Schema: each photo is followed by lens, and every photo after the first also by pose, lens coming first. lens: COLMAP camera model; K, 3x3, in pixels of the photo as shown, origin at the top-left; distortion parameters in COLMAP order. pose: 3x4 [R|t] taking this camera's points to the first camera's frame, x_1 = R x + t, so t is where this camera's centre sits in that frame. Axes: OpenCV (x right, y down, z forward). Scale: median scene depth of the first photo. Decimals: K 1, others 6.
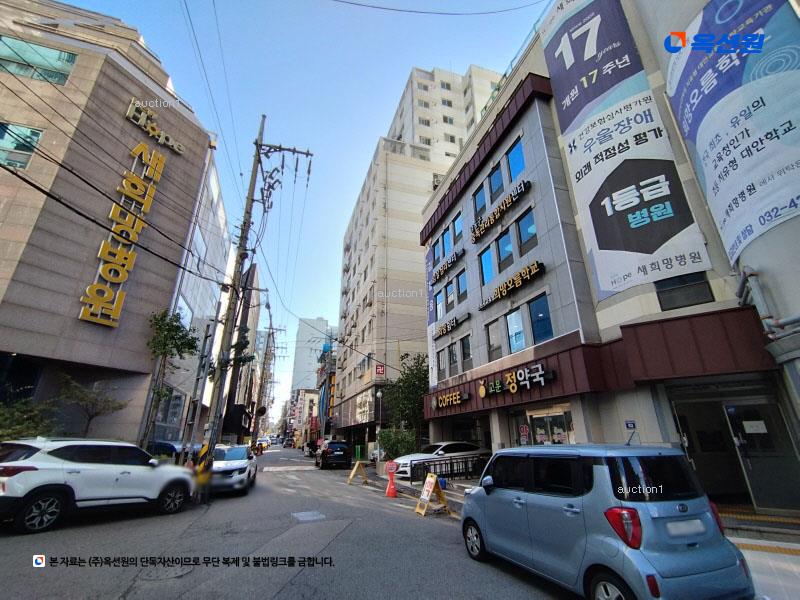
lens RADIAL K [[367.9, 0, 399.8], [0, 367.9, 304.3], [0, 0, 1]] dist [-0.001690, 0.000212]
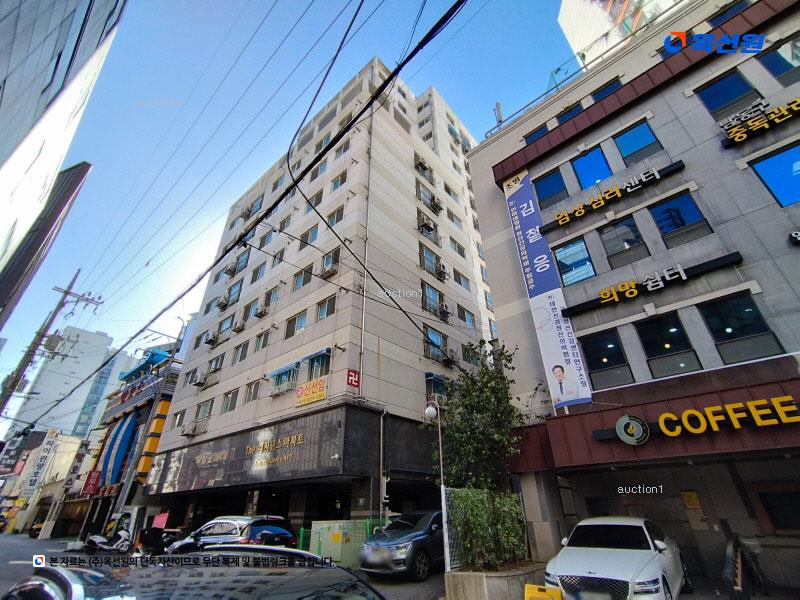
lens RADIAL K [[367.9, 0, 399.8], [0, 367.9, 304.3], [0, 0, 1]] dist [-0.001690, 0.000212]
pose [[0.858649, 0.254250, 0.445061, -0.188433], [-0.175694, 0.961693, -0.210422, 0.122061], [-0.481512, 0.102484, 0.870427, 0.330285]]
